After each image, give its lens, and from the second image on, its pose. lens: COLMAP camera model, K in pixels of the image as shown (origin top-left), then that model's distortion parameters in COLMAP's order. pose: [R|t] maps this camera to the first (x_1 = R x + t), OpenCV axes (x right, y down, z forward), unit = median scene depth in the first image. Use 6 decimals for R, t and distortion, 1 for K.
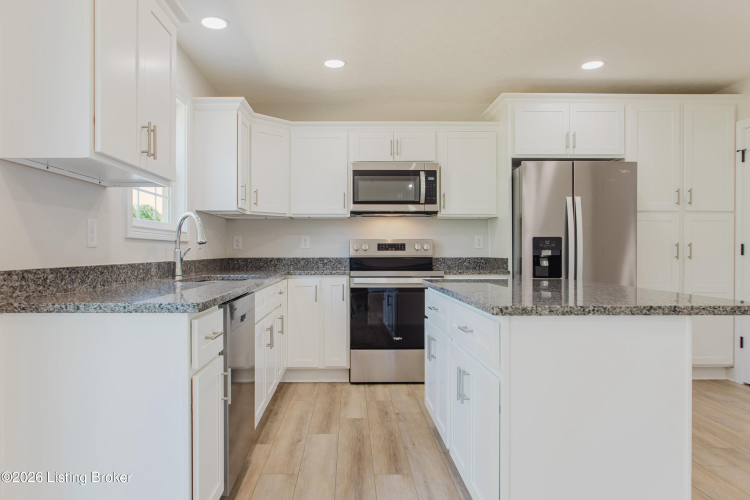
lens RADIAL K [[510.6, 0, 356.1], [0, 510.6, 256.0], [0, 0, 1]] dist [-0.013555, -0.000497]
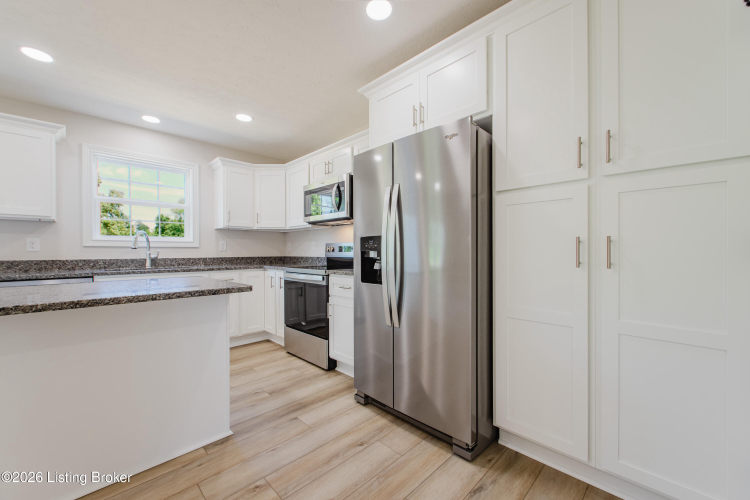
lens RADIAL K [[301.6, 0, 374.0], [0, 301.6, 251.9], [0, 0, 1]] dist [0.006334, -0.001325]
pose [[0.691873, -0.001545, -0.722018, 0.713311], [-0.003442, 0.999979, -0.005438, -0.007164], [0.722011, 0.006248, 0.691853, 0.612739]]
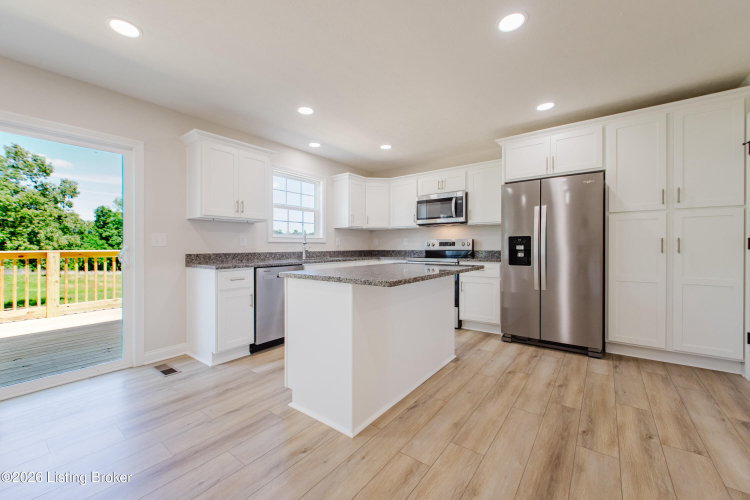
lens RADIAL K [[301.6, 0, 373.4], [0, 301.6, 248.1], [0, 0, 1]] dist [0.006334, -0.001325]
pose [[0.785617, -0.000477, -0.618713, 0.545052], [-0.001528, 0.999995, -0.002712, -0.001467], [0.618711, 0.003076, 0.785613, 0.088126]]
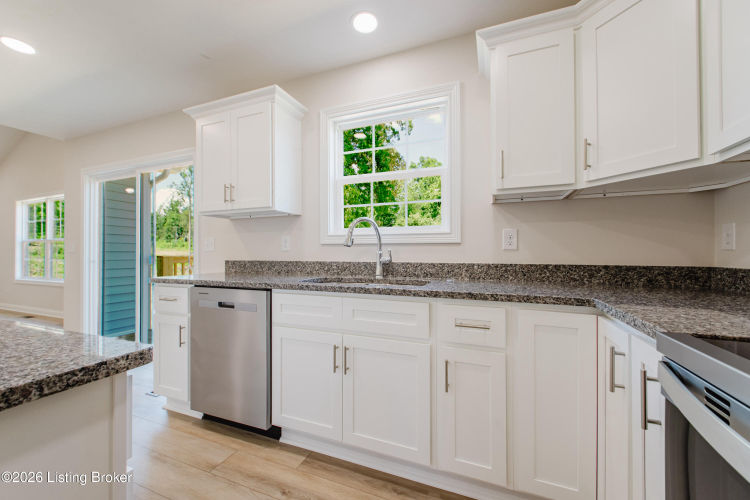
lens RADIAL K [[301.6, 0, 369.0], [0, 301.6, 250.2], [0, 0, 1]] dist [0.006334, -0.001325]
pose [[-0.395683, -0.010603, -0.918326, 0.189585], [-0.010719, 0.999919, -0.006927, -0.008389], [0.918325, 0.007103, -0.395764, 0.907329]]
